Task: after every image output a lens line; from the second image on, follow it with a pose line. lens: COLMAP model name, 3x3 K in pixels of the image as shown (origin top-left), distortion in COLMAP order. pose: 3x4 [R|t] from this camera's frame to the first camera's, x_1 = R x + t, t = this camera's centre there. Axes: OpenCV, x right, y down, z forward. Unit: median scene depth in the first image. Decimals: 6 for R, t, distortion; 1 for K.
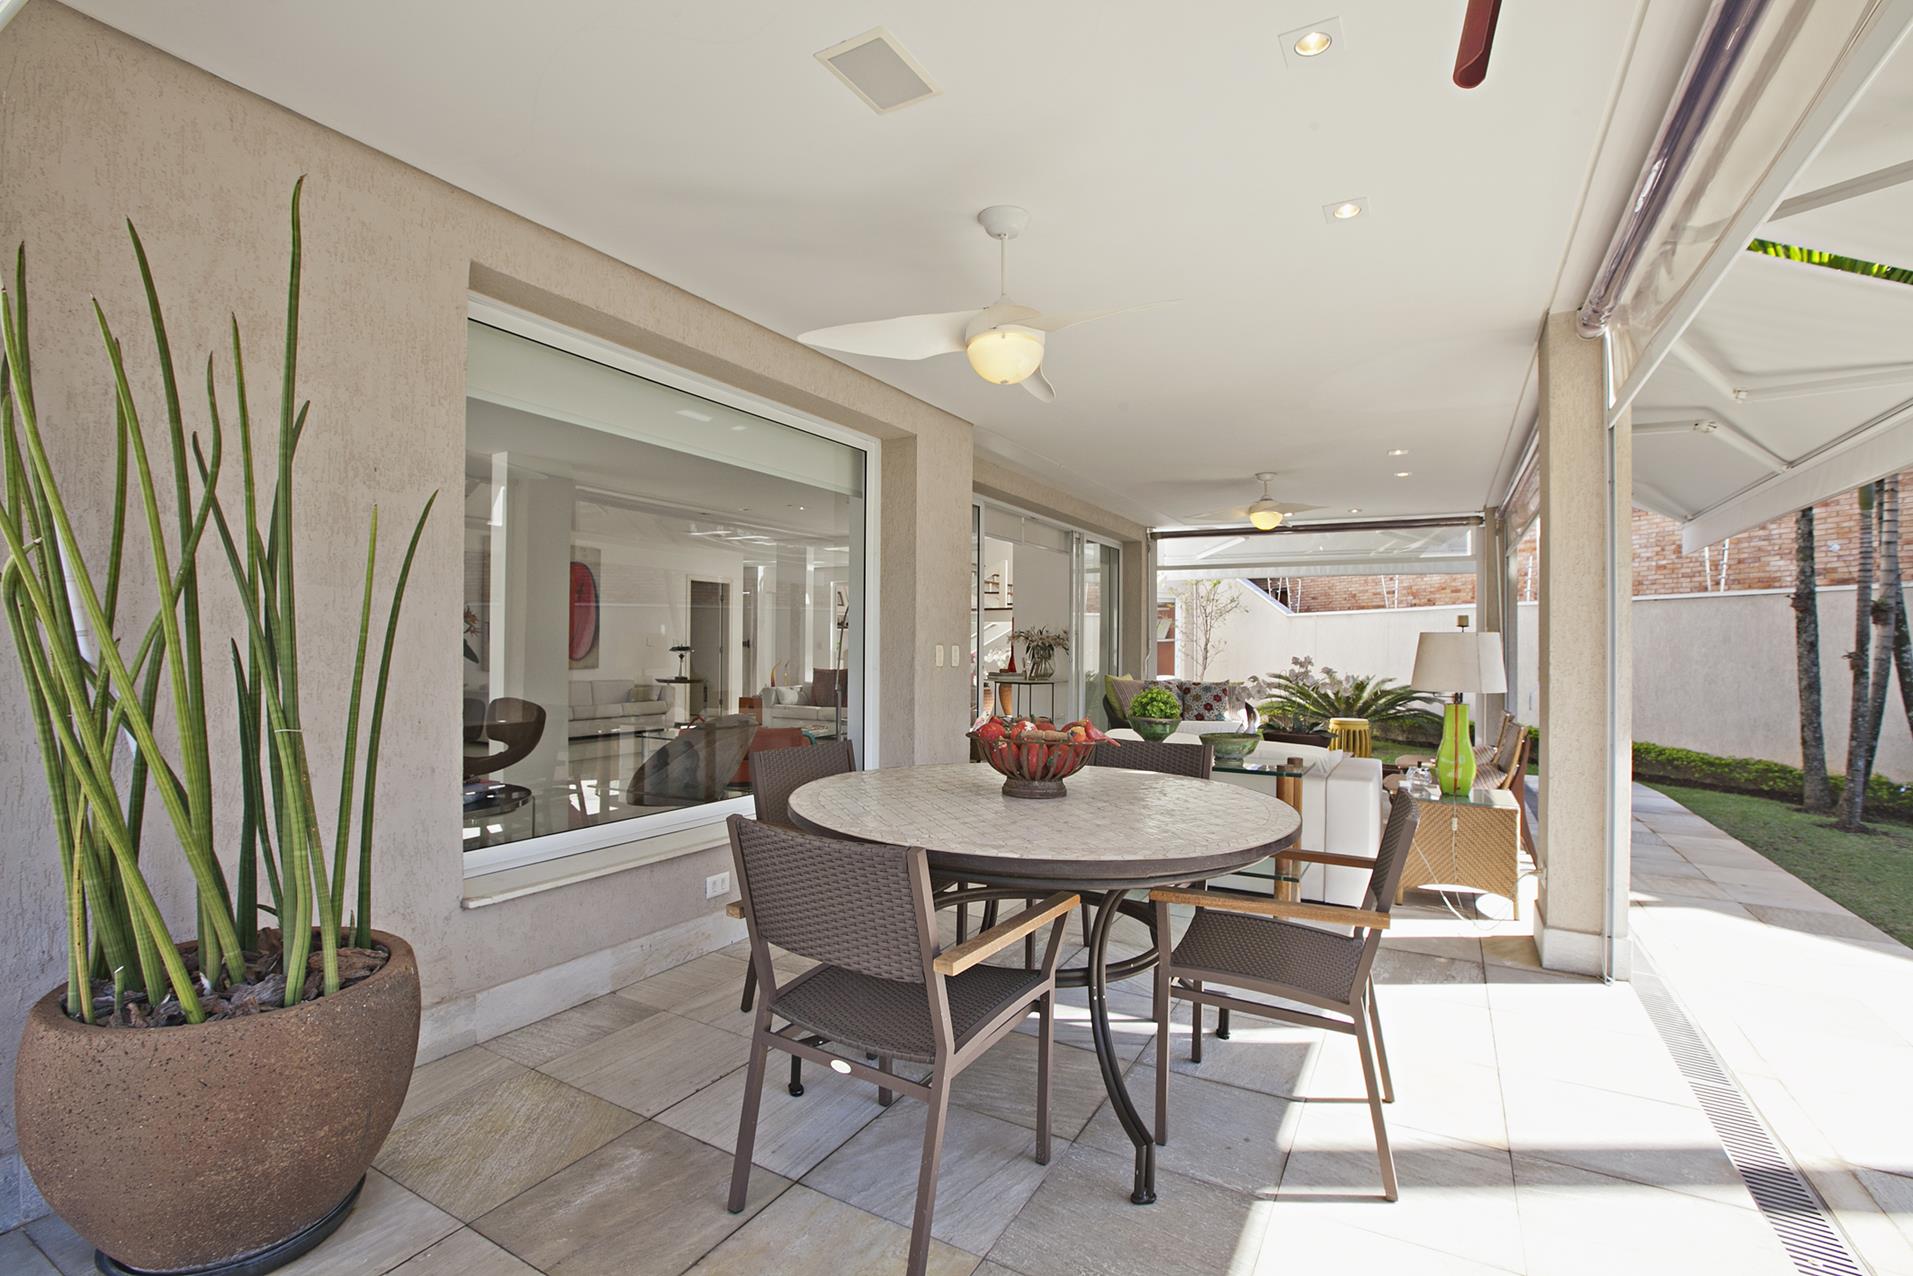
lens RADIAL K [[868.2, 0, 961.0], [0, 868.2, 637.9], [0, 0, 1]] dist [-0.018982, -0.000158]
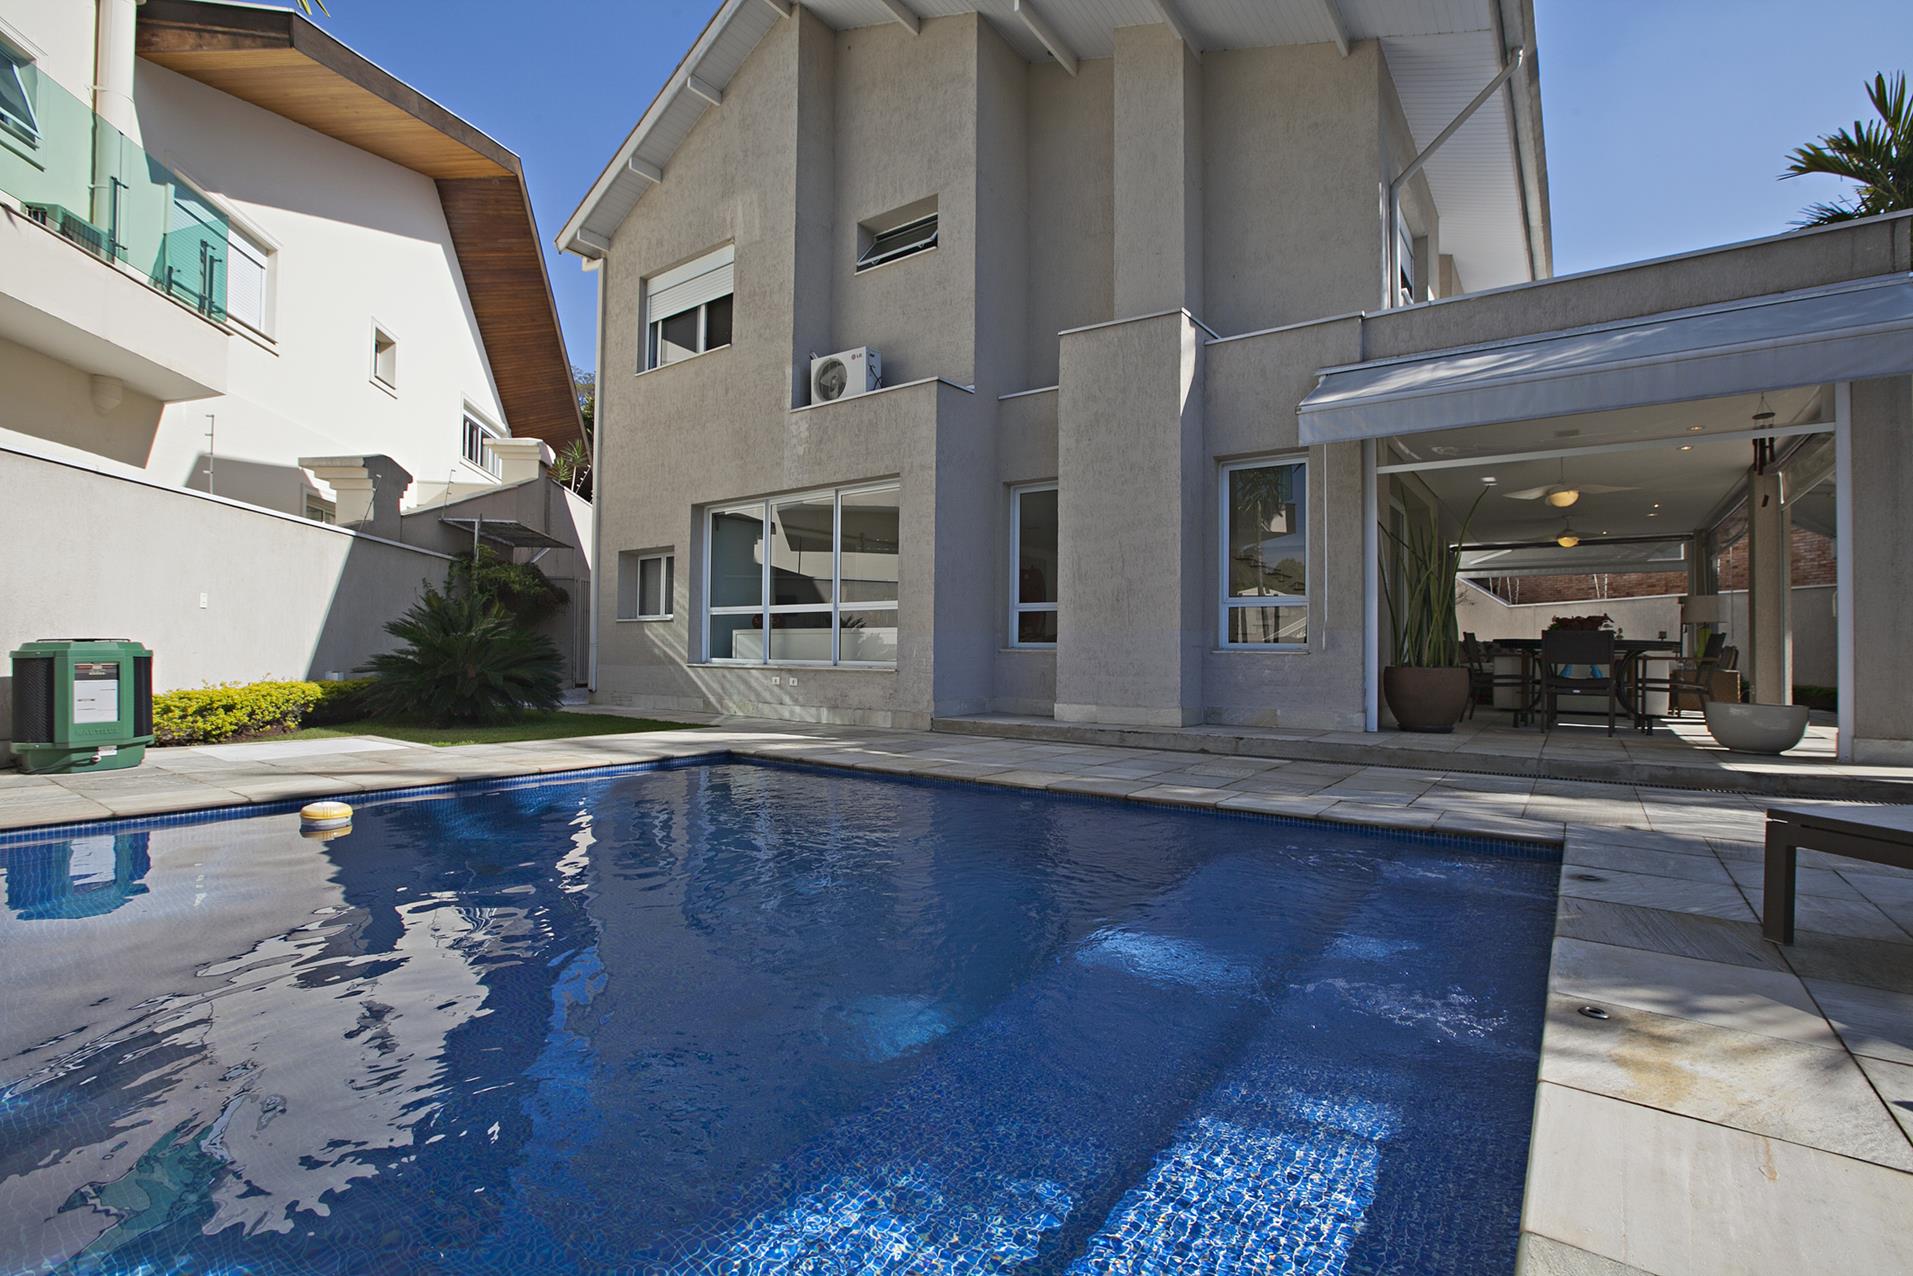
lens RADIAL K [[868.2, 0, 948.8], [0, 868.2, 644.6], [0, 0, 1]] dist [-0.018982, -0.000158]
pose [[0.992135, -0.003522, -0.125124, -0.427195], [0.003220, 0.999991, -0.002619, 0.046144], [0.125132, 0.002195, 0.992138, -0.561346]]
